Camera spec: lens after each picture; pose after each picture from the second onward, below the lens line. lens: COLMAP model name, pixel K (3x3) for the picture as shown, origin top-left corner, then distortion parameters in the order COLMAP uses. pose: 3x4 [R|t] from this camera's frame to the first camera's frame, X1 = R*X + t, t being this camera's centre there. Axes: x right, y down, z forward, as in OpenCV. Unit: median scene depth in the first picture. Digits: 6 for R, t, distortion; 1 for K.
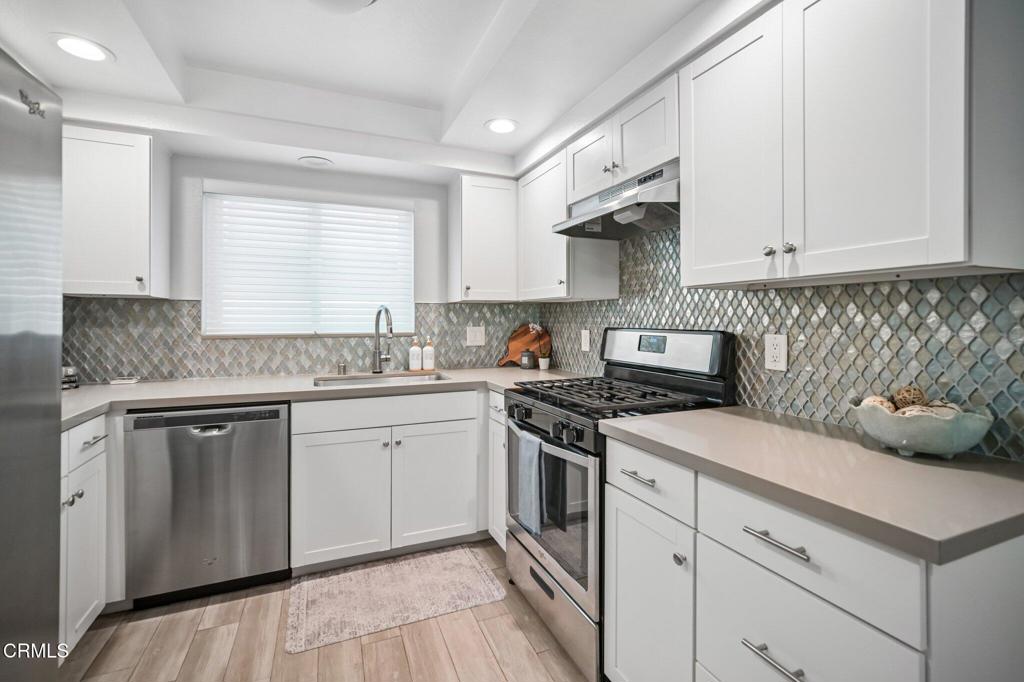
lens RADIAL K [[460.6, 0, 517.8], [0, 460.6, 319.6], [0, 0, 1]] dist [-0.001995, 0.005733]
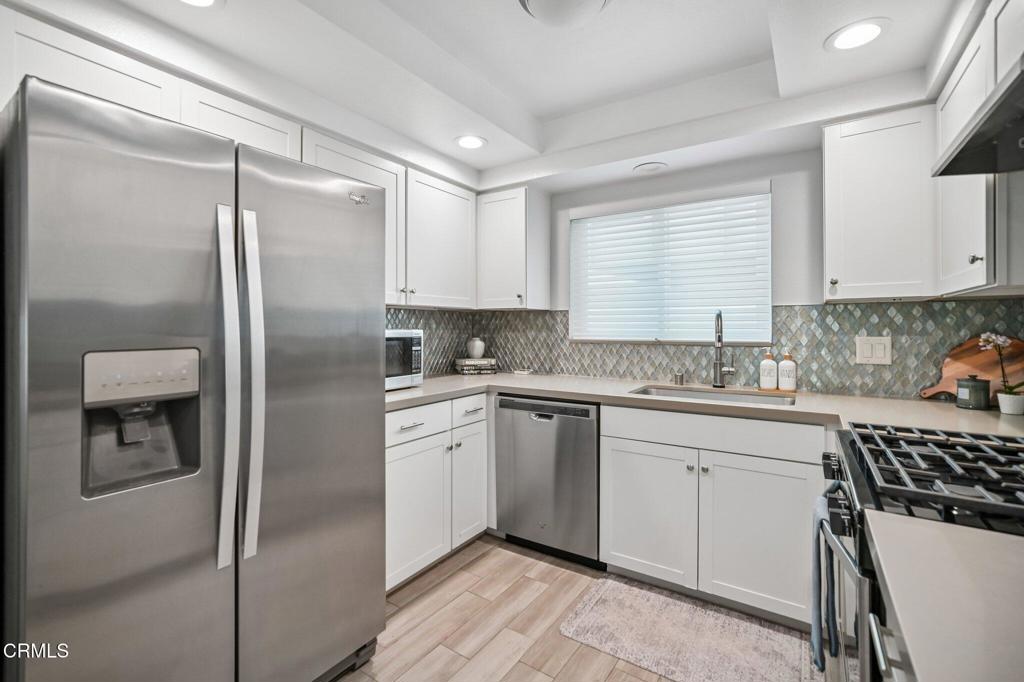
lens RADIAL K [[464.1, 0, 507.5], [0, 464.1, 326.2], [0, 0, 1]] dist [0.000581, 0.001038]
pose [[0.544202, -0.000940, -0.838953, 0.258337], [-0.000046, 0.999999, -0.001151, 0.000670], [0.838954, 0.000665, 0.544202, 0.214710]]
